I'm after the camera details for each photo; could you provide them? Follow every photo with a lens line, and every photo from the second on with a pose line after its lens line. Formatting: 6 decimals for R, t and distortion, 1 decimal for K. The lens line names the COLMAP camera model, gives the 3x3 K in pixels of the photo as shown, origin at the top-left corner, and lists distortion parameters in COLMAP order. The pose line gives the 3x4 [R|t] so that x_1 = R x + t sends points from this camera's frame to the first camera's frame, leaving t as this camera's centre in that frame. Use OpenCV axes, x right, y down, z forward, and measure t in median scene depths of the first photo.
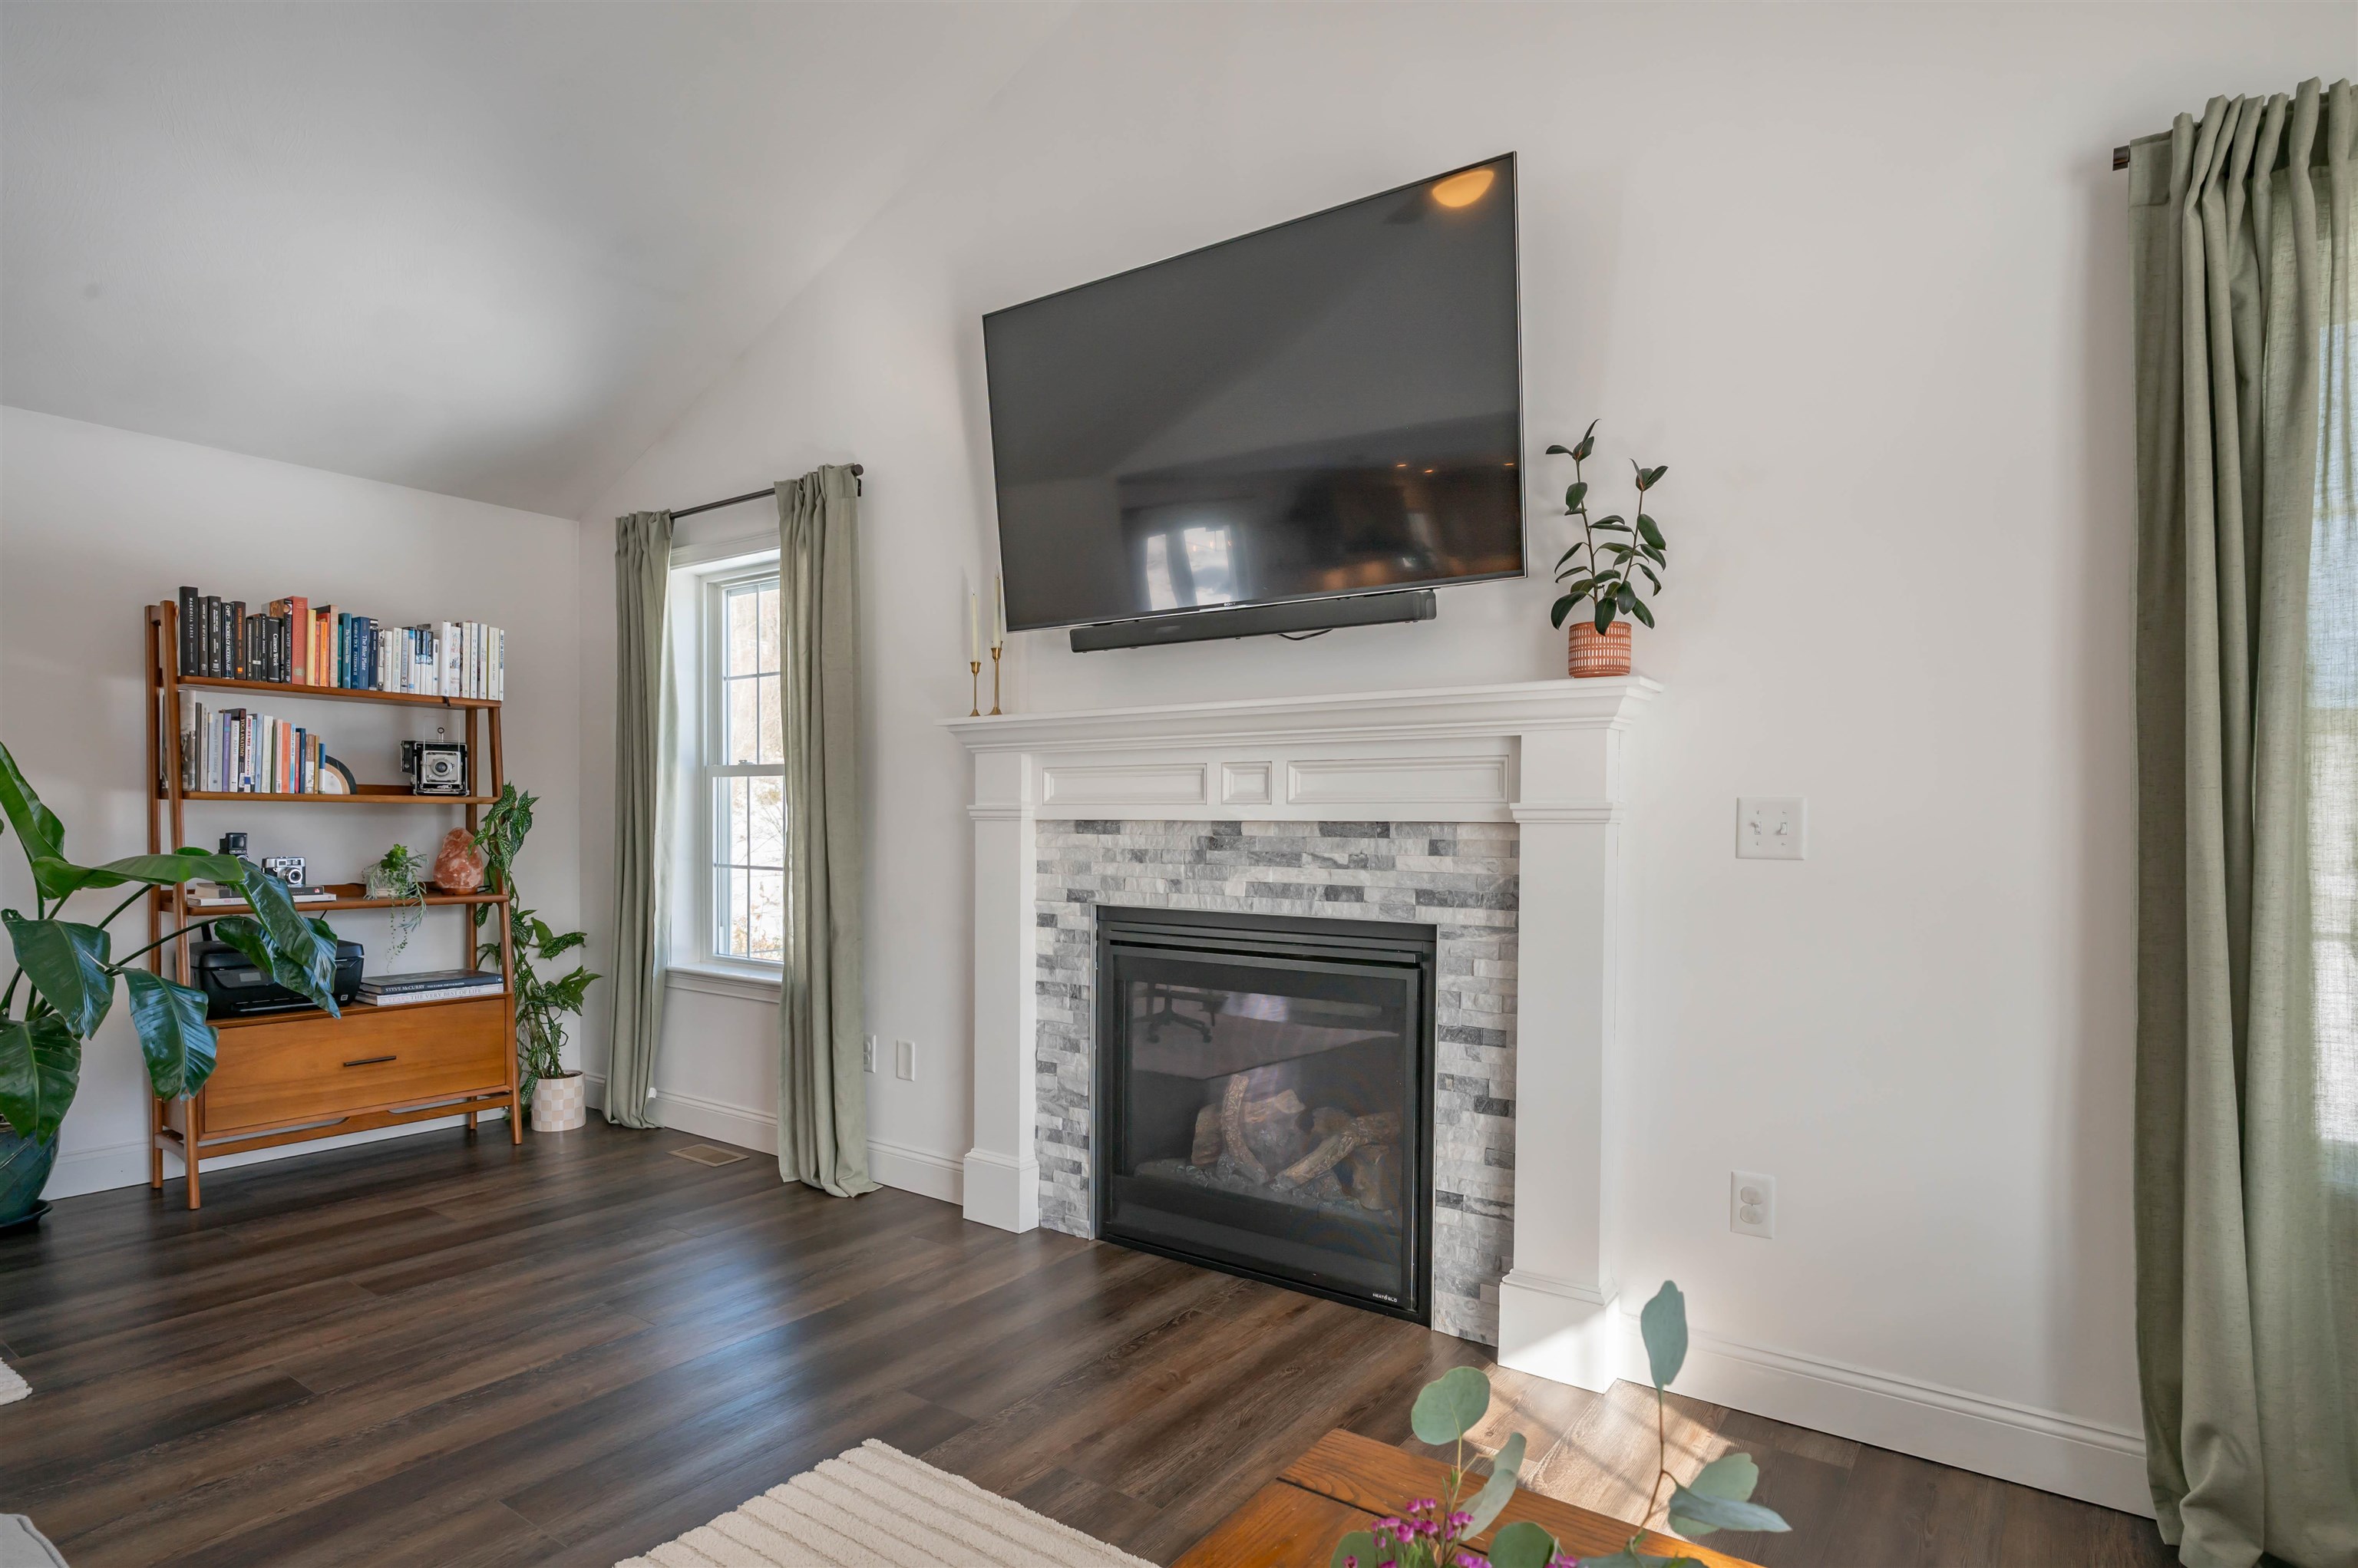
lens RADIAL K [[1224.9, 0, 1192.5], [0, 1224.9, 847.3], [0, 0, 1]] dist [-0.006498, 0.003758]
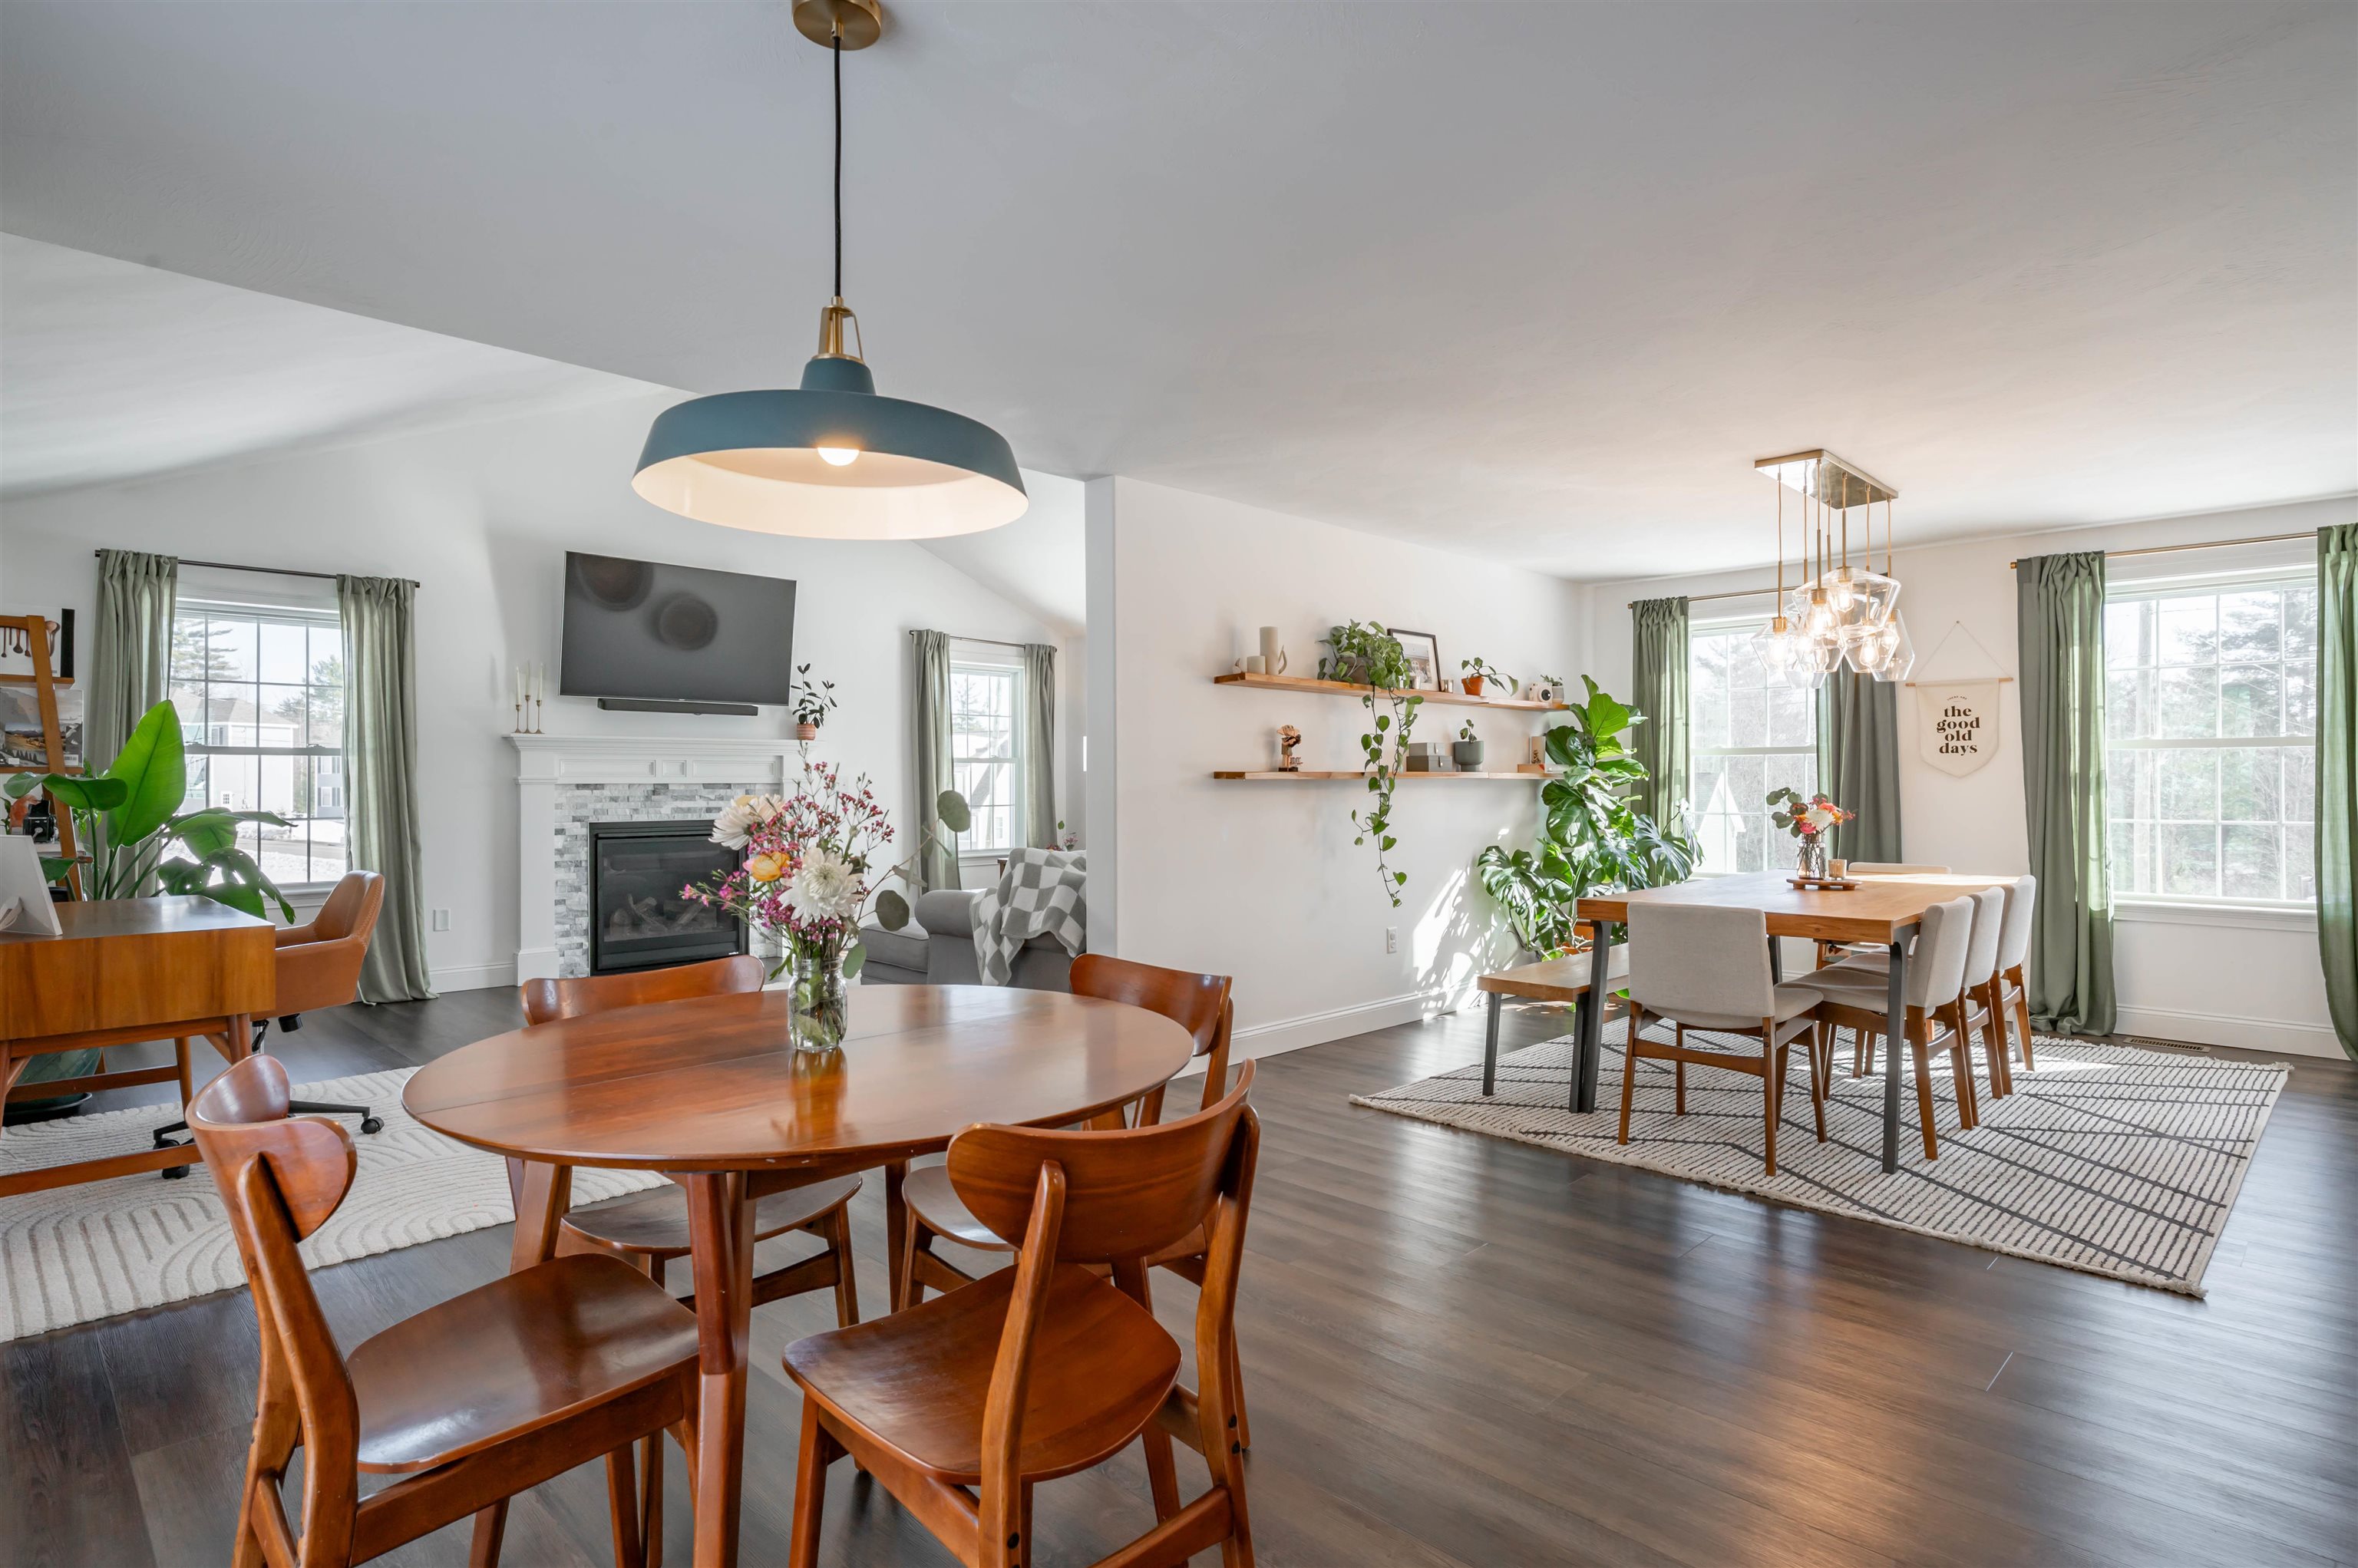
lens RADIAL K [[1224.9, 0, 1166.7], [0, 1224.9, 771.2], [0, 0, 1]] dist [-0.006498, 0.003758]
pose [[0.169380, 0.001288, 0.985550, -2.139520], [0.023719, 0.999704, -0.005383, -0.008753], [-0.985265, 0.024288, 0.169299, -0.403911]]
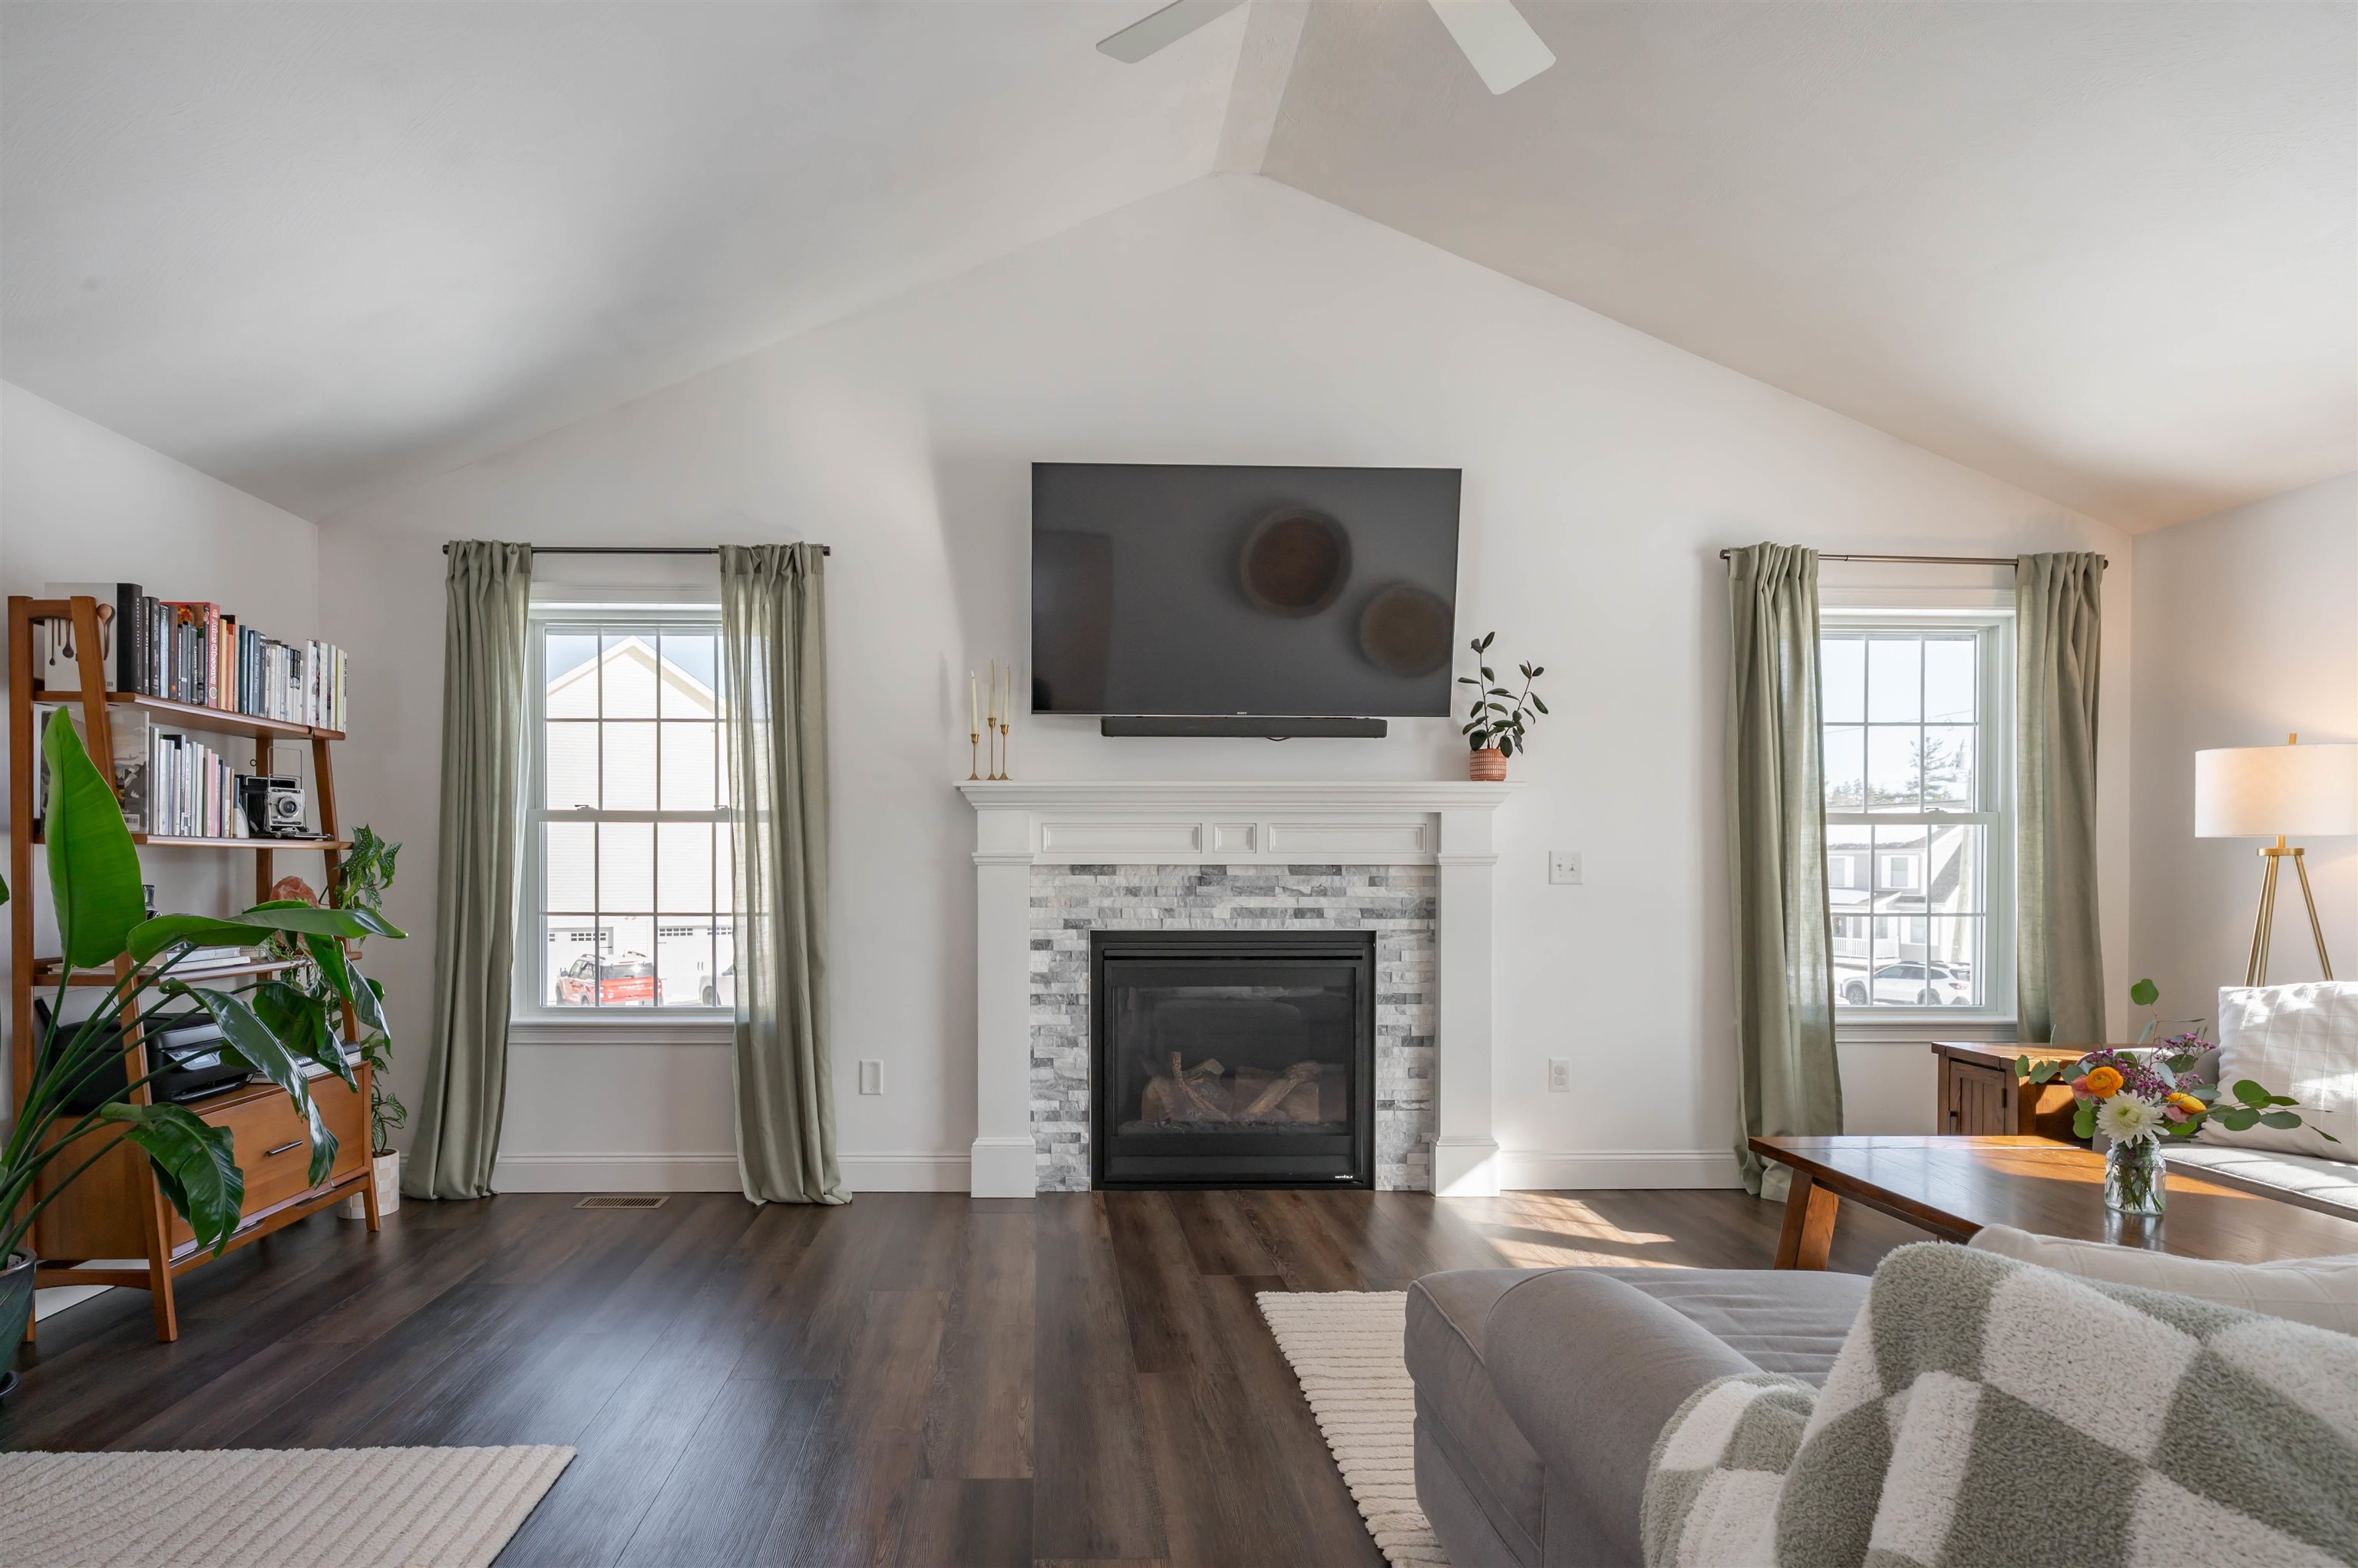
lens RADIAL K [[1224.9, 0, 1033.7], [0, 1224.9, 870.5], [0, 0, 1]] dist [-0.006498, 0.003758]
pose [[0.807473, -0.008925, 0.589837, -0.923949], [0.016269, 0.999842, -0.007142, -0.008040], [-0.589680, 0.015363, 0.807491, -0.007533]]
